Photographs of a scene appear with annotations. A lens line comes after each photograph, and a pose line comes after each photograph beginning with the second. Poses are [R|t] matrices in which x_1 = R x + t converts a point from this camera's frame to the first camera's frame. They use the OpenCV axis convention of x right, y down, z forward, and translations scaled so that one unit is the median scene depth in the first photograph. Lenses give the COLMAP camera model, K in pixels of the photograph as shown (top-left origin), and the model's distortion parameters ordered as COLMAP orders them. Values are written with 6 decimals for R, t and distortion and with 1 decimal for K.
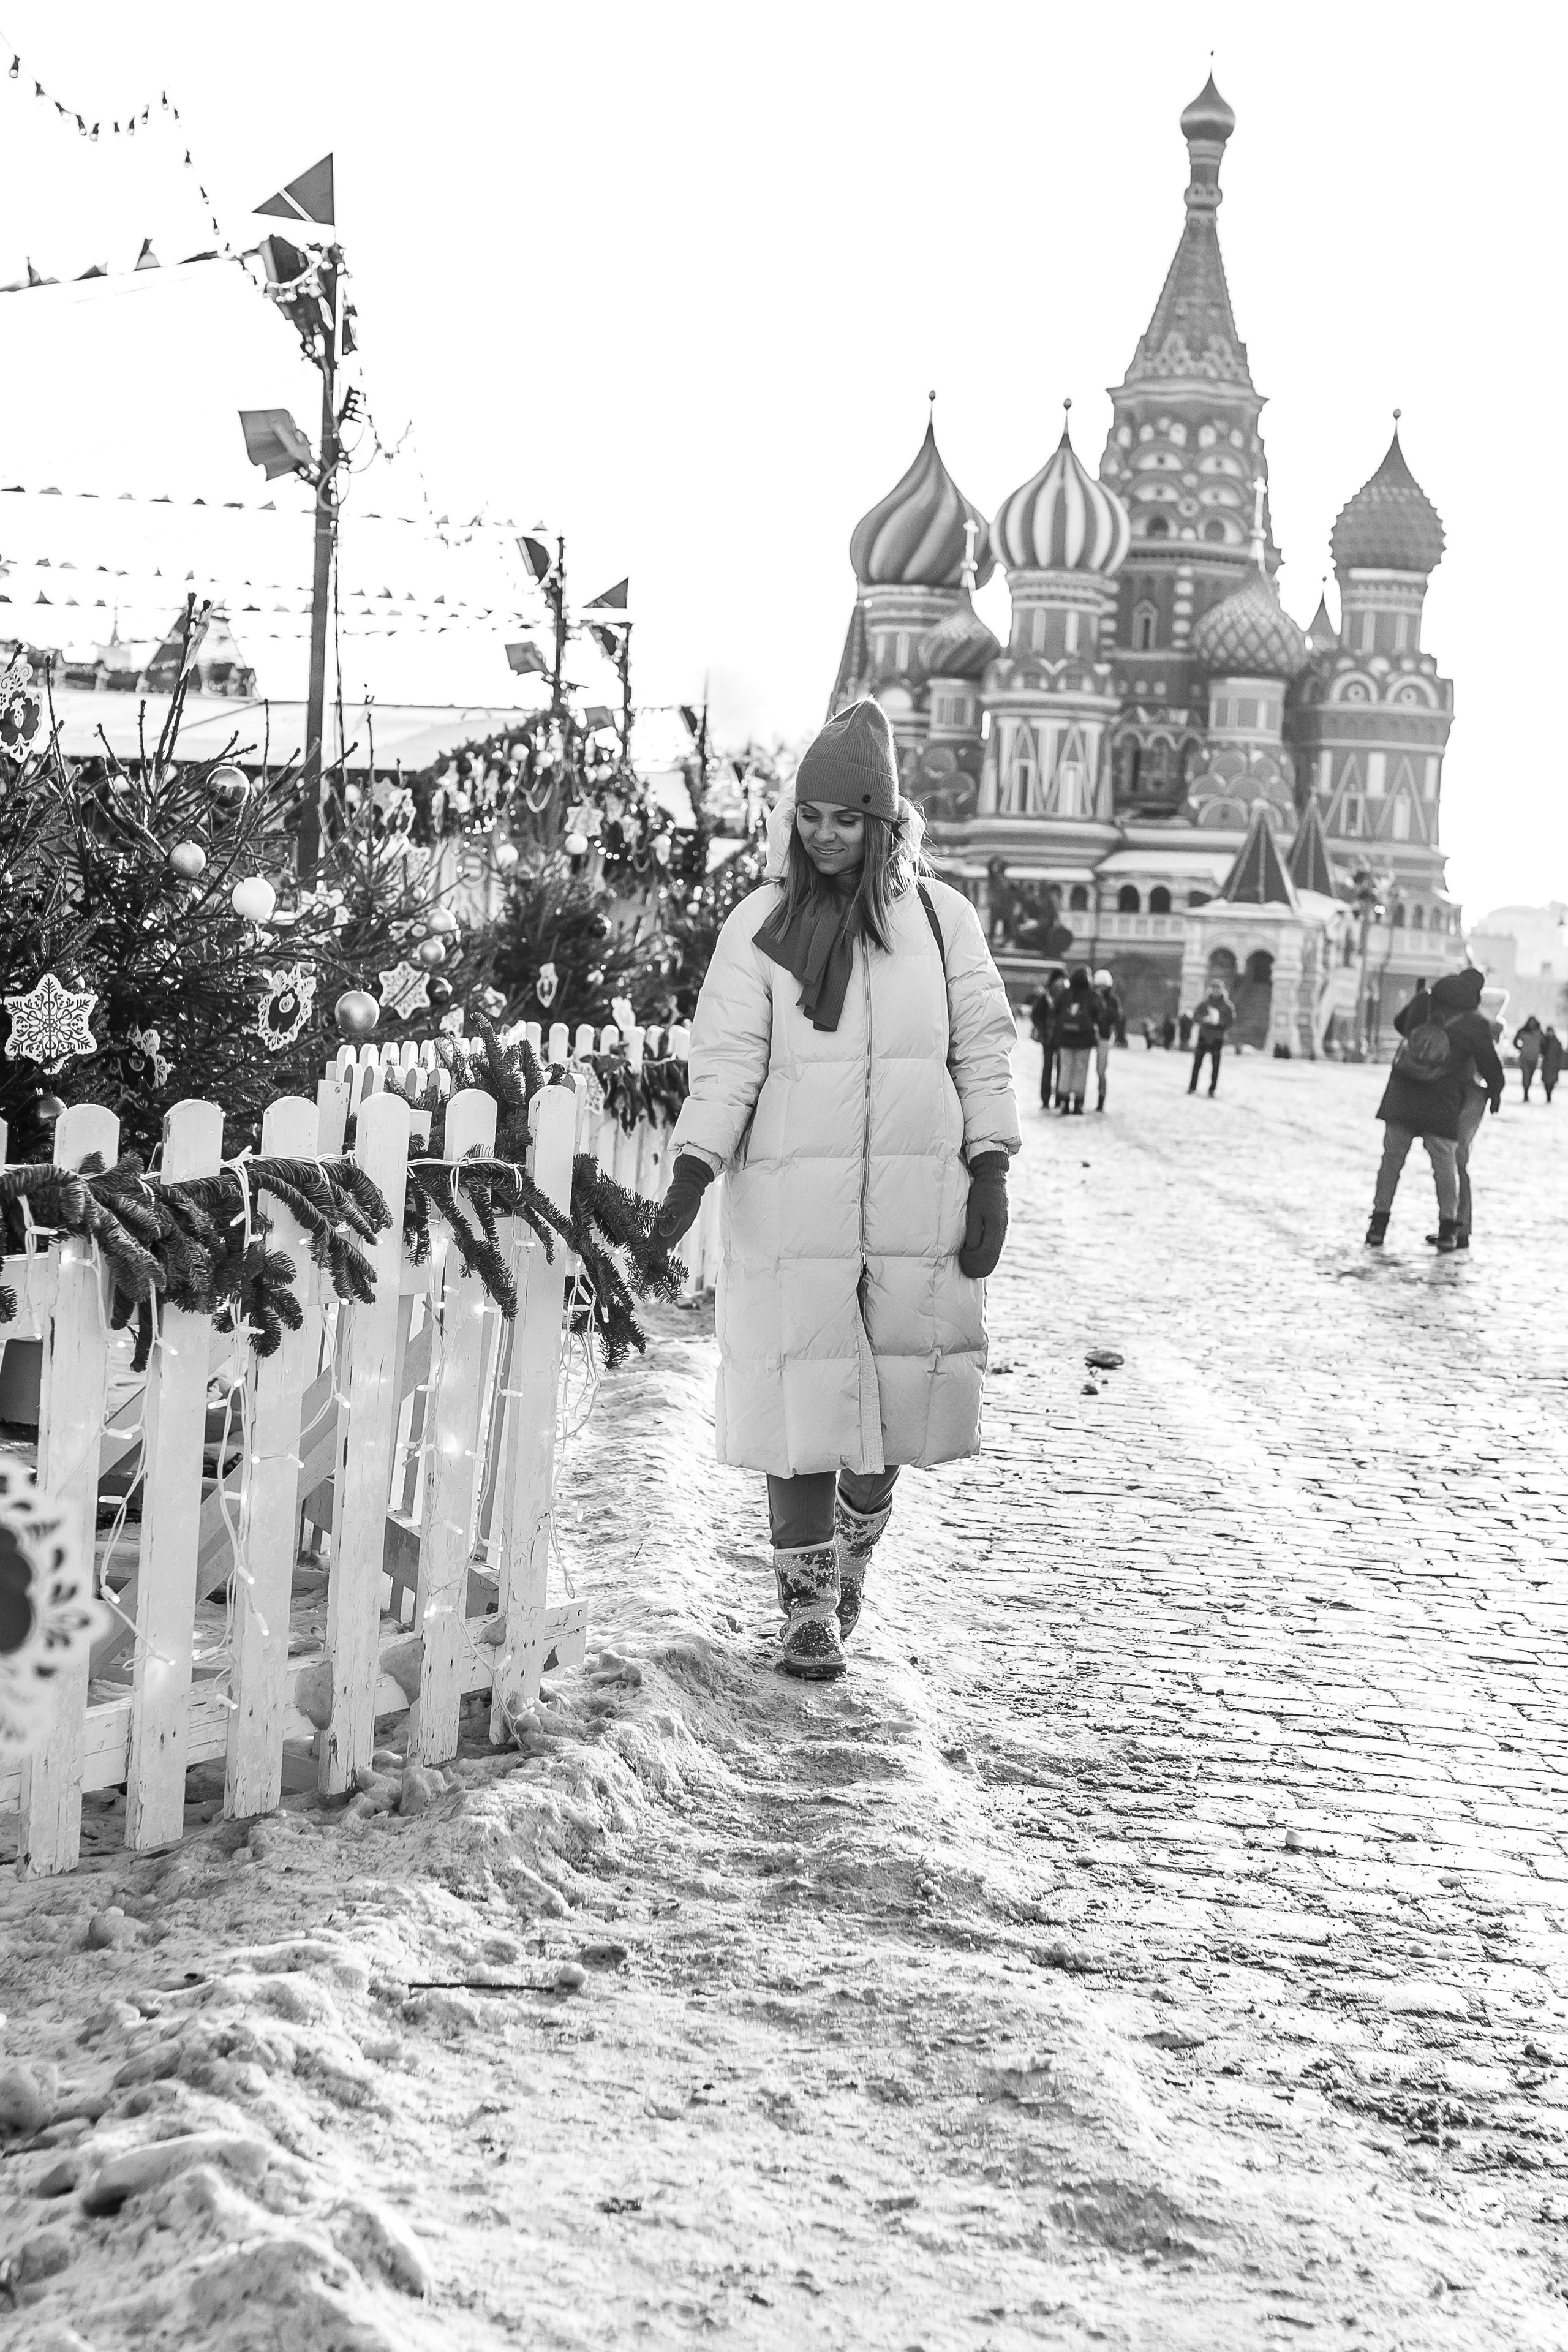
lens RADIAL K [[4395.3, 0, 783.9], [0, 4395.3, 1175.4], [0, 0, 1]] dist [-0.005401, 0.000000]
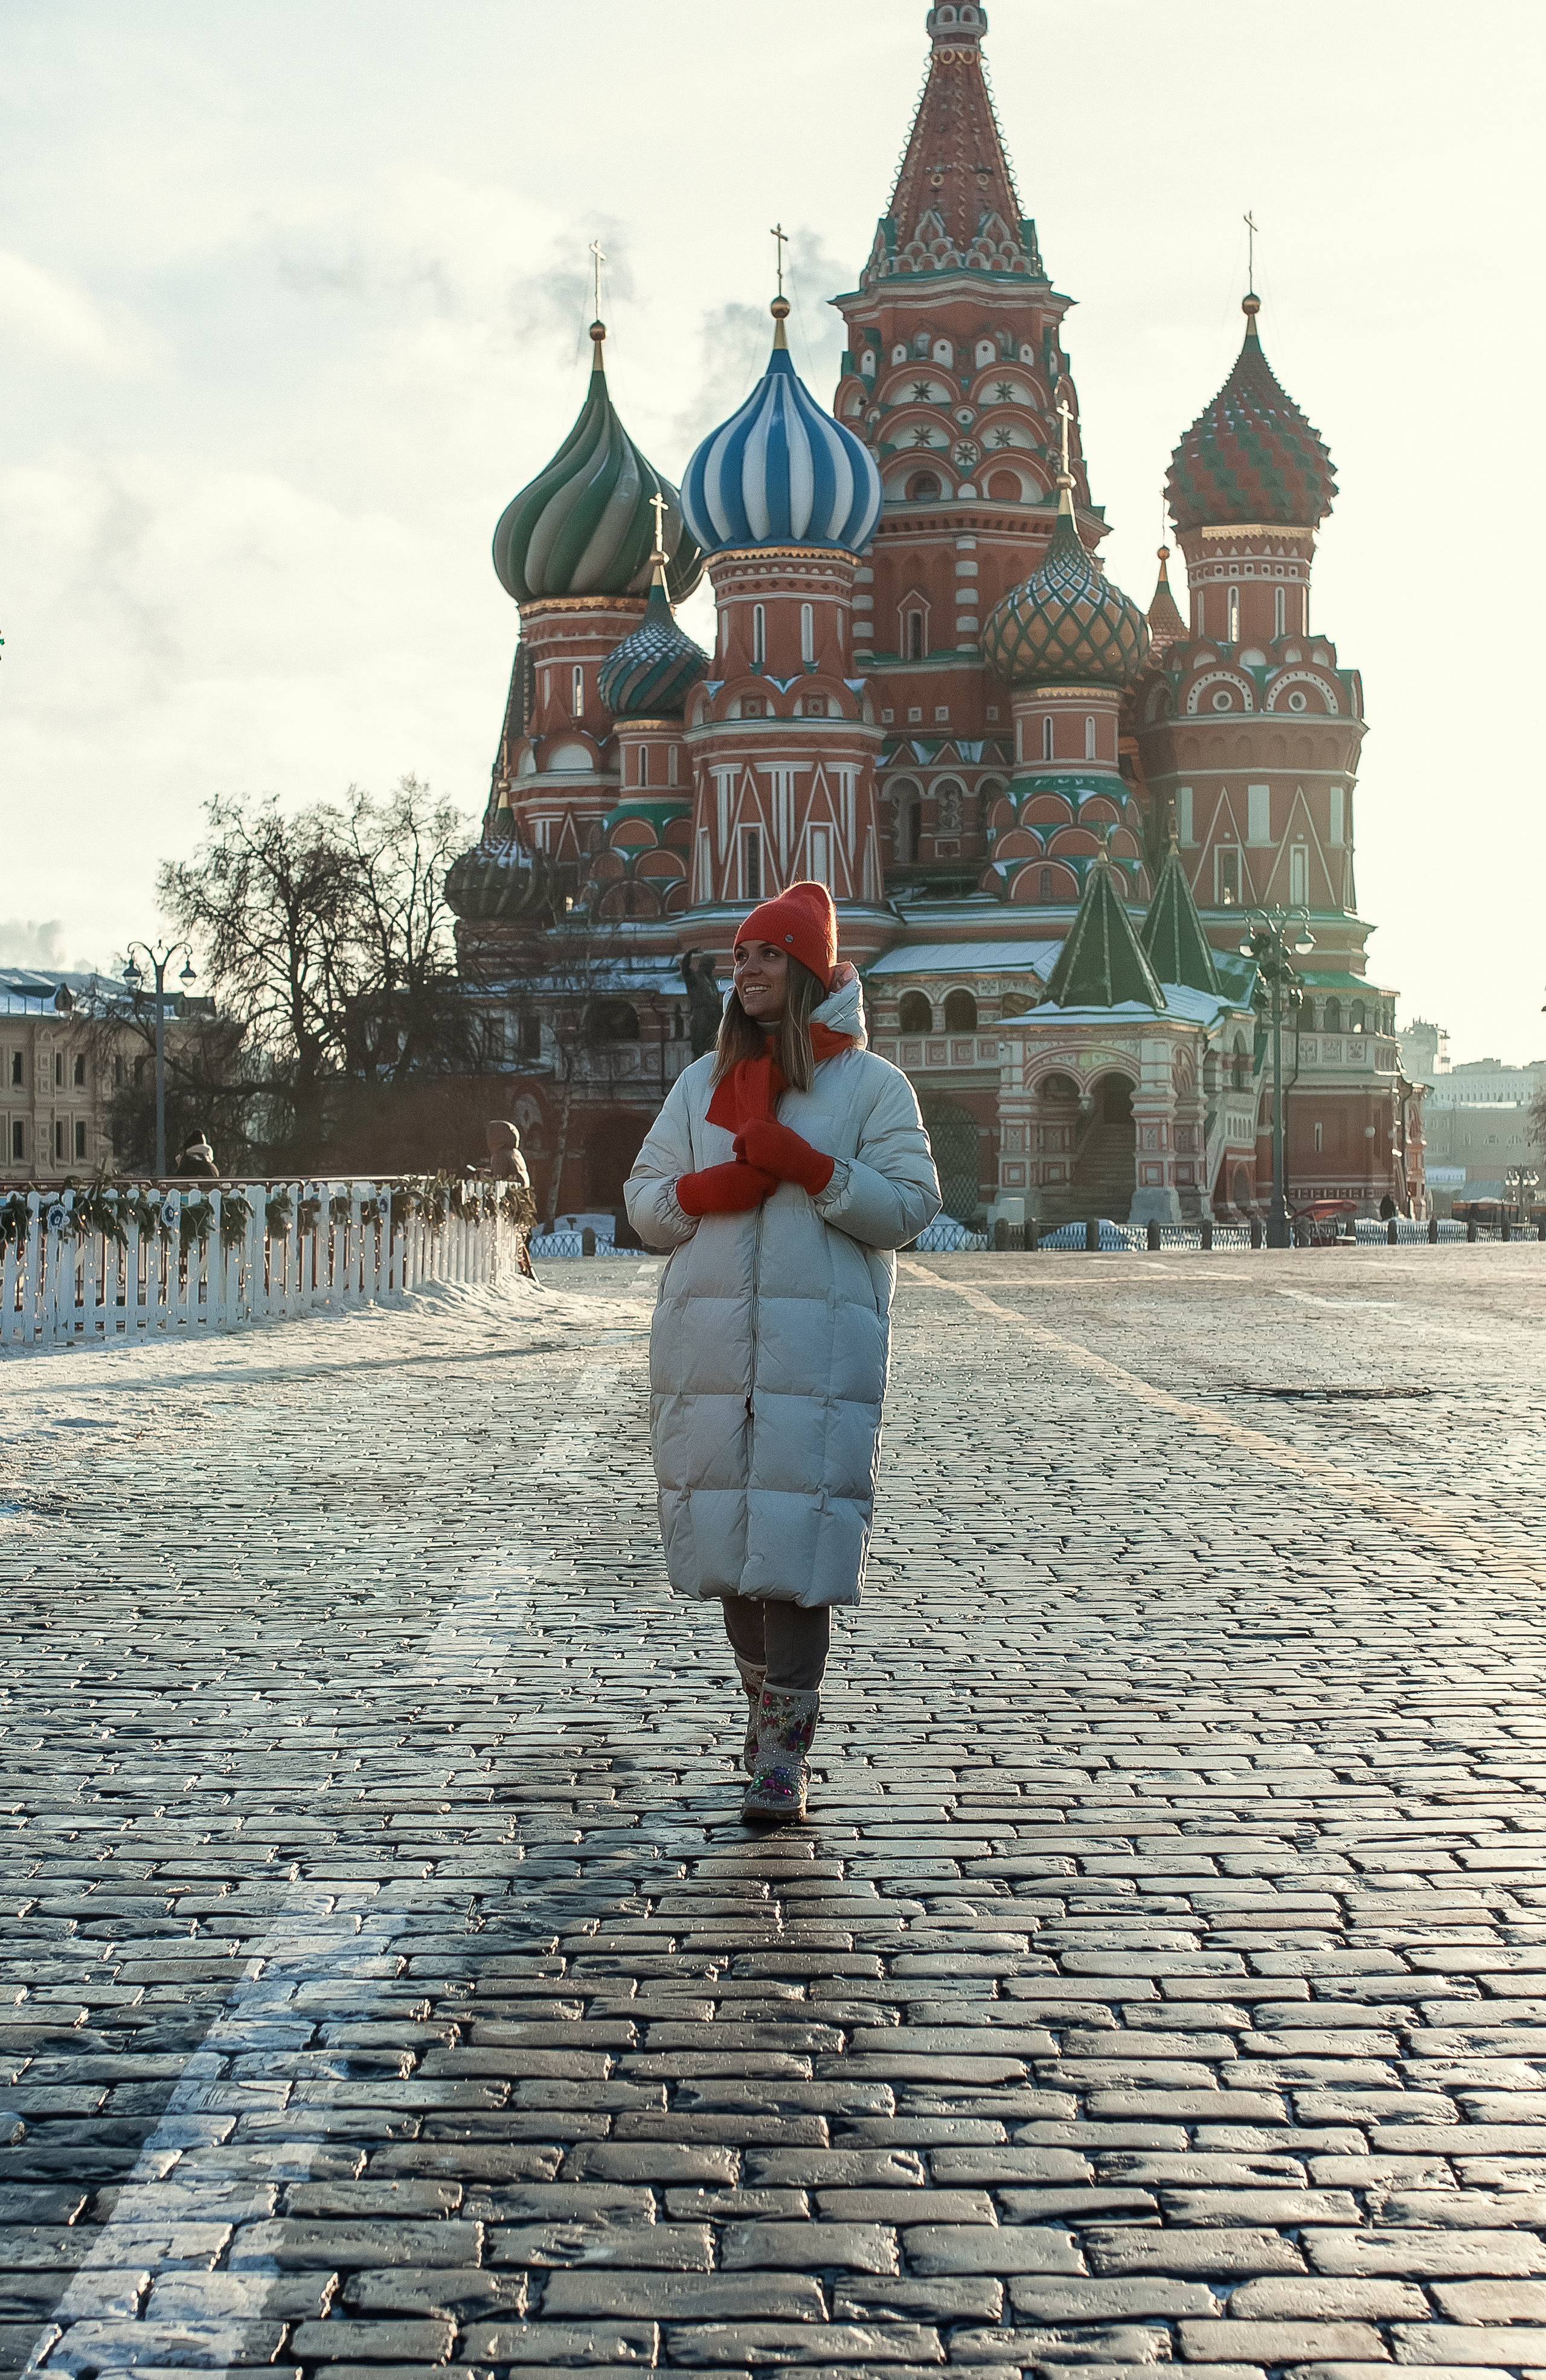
lens RADIAL K [[3979.6, 0, 773.5], [0, 3979.6, 1190.6], [0, 0, 1]] dist [0.003657, 0.000000]
pose [[0.997541, -0.064398, 0.027659, 0.036787], [0.065406, 0.997163, -0.037245, -0.013353], [-0.025182, 0.038963, 0.998923, 0.374365]]
